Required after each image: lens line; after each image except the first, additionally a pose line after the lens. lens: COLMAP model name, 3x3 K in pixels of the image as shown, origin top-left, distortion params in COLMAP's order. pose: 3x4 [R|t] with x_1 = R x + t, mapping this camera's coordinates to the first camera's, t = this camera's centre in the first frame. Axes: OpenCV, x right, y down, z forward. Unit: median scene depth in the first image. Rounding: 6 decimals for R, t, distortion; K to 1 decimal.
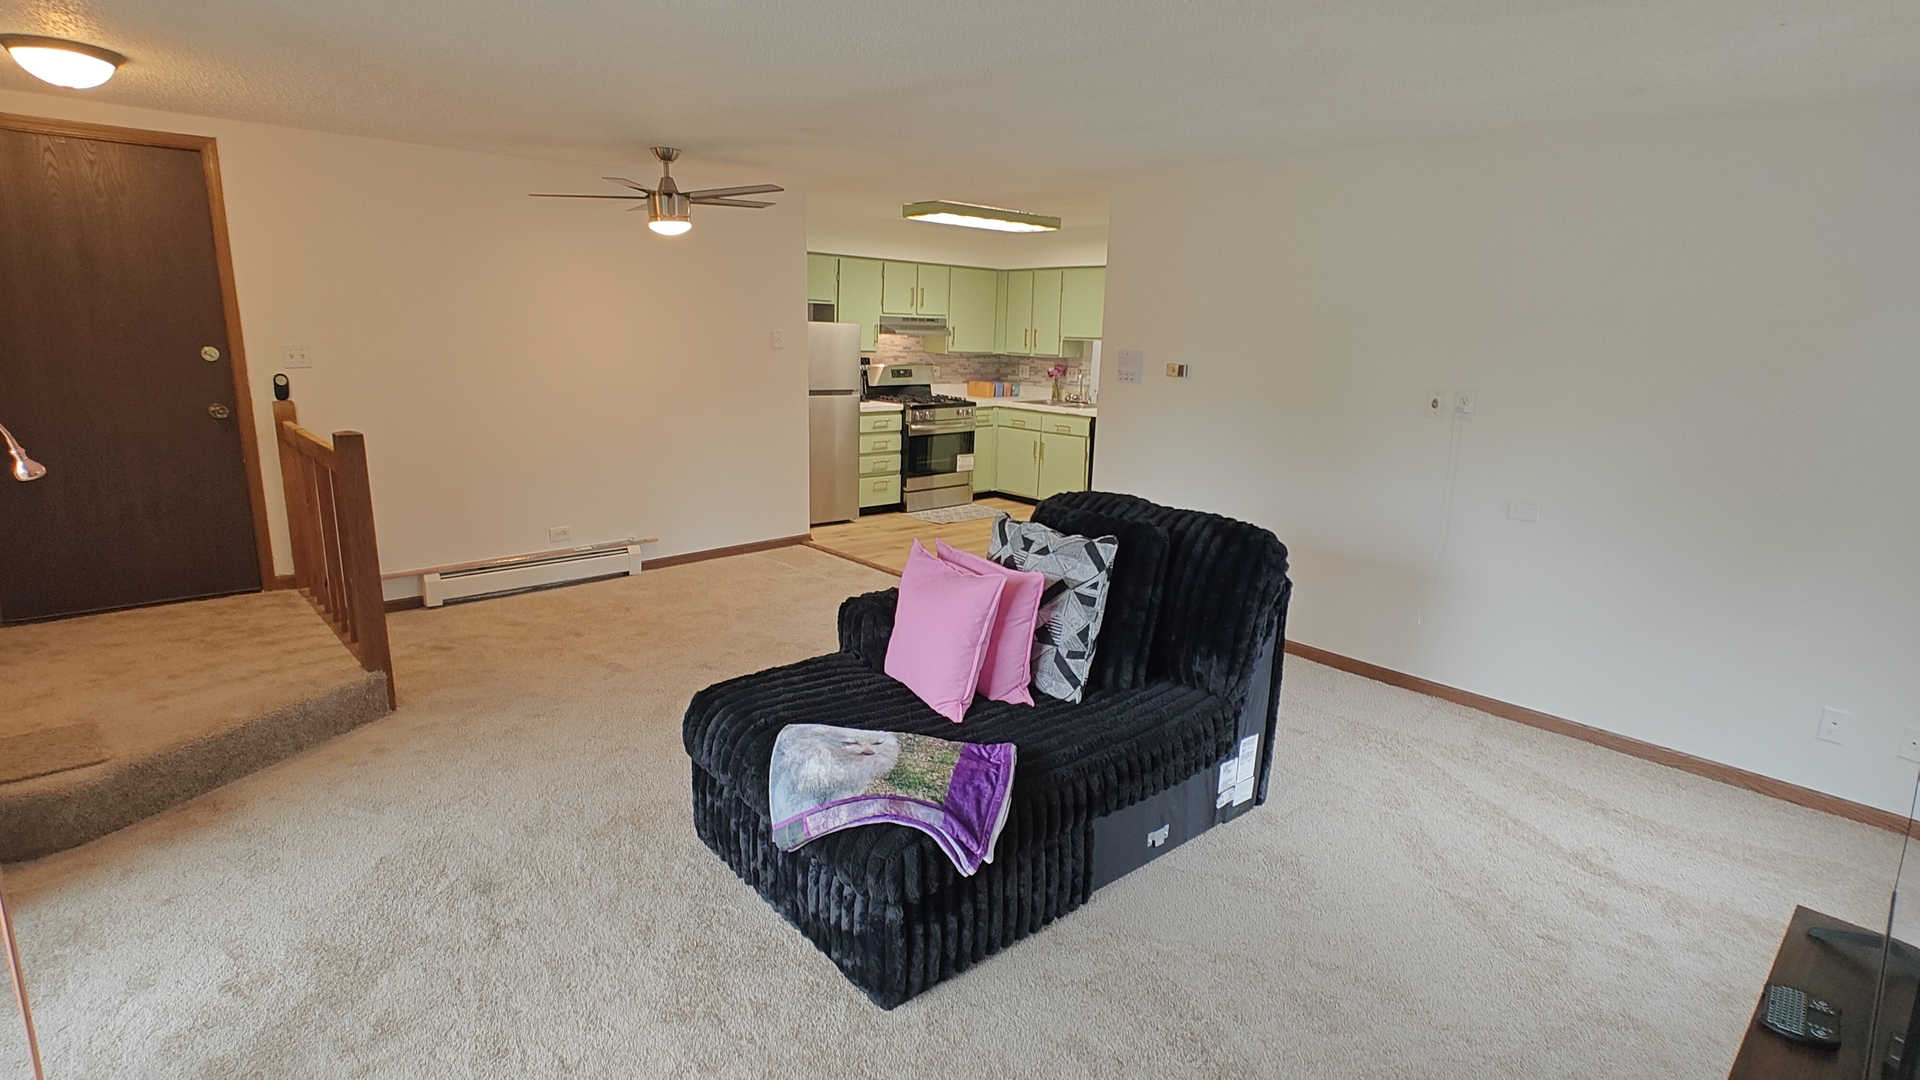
lens RADIAL K [[981.1, 0, 963.8], [0, 981.1, 535.4], [0, 0, 1]] dist [-0.001486, 0.000195]
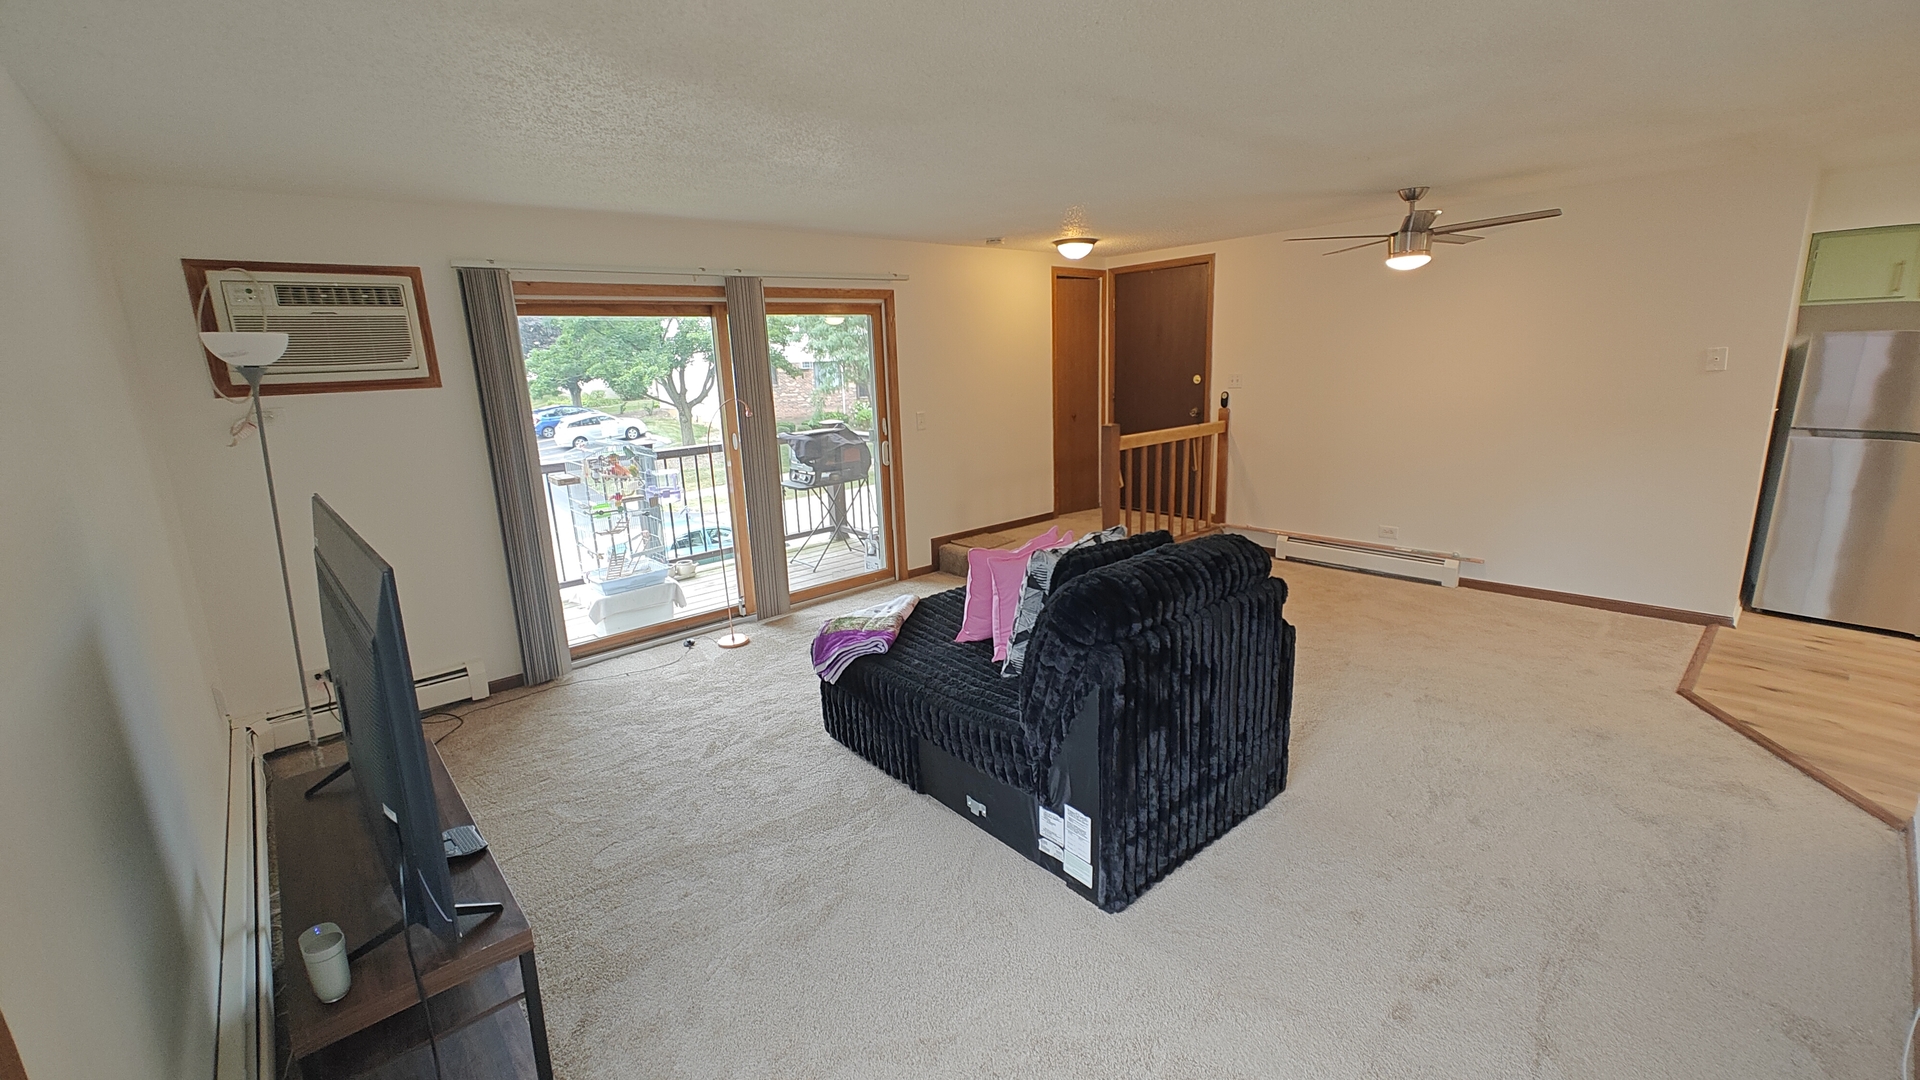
lens RADIAL K [[790.7, 0, 934.0], [0, 790.7, 541.8], [0, 0, 1]] dist [0.014469, -0.000257]
pose [[-0.037785, 0.207751, -0.977452, 0.404402], [-0.175622, 0.961545, 0.211159, -0.071206], [0.983732, 0.179641, 0.000154, 0.343076]]
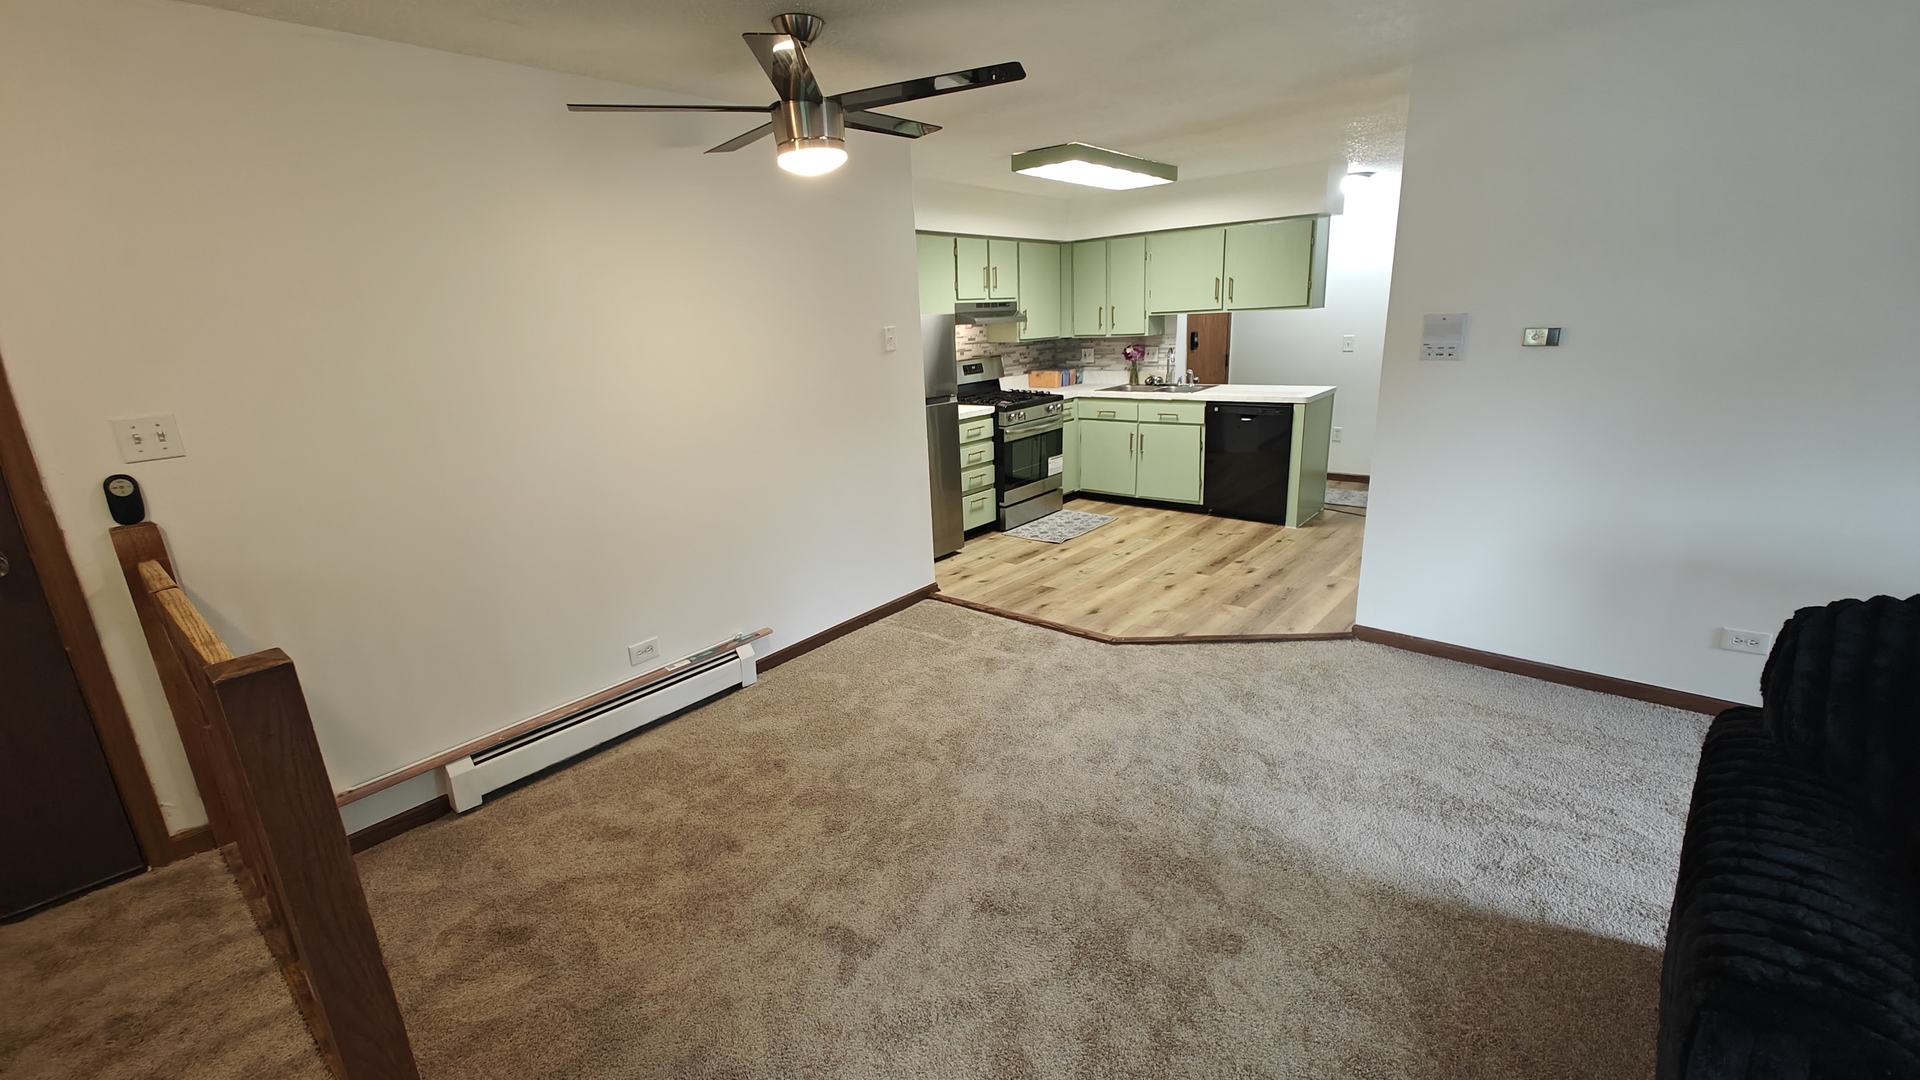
lens RADIAL K [[802.1, 0, 956.5], [0, 802.1, 528.2], [0, 0, 1]] dist [0.003030, 0.000110]
pose [[0.988094, -0.105492, 0.111990, -0.184566], [0.100074, 0.993570, 0.052961, -0.069399], [-0.116856, -0.041123, 0.992297, 0.314486]]
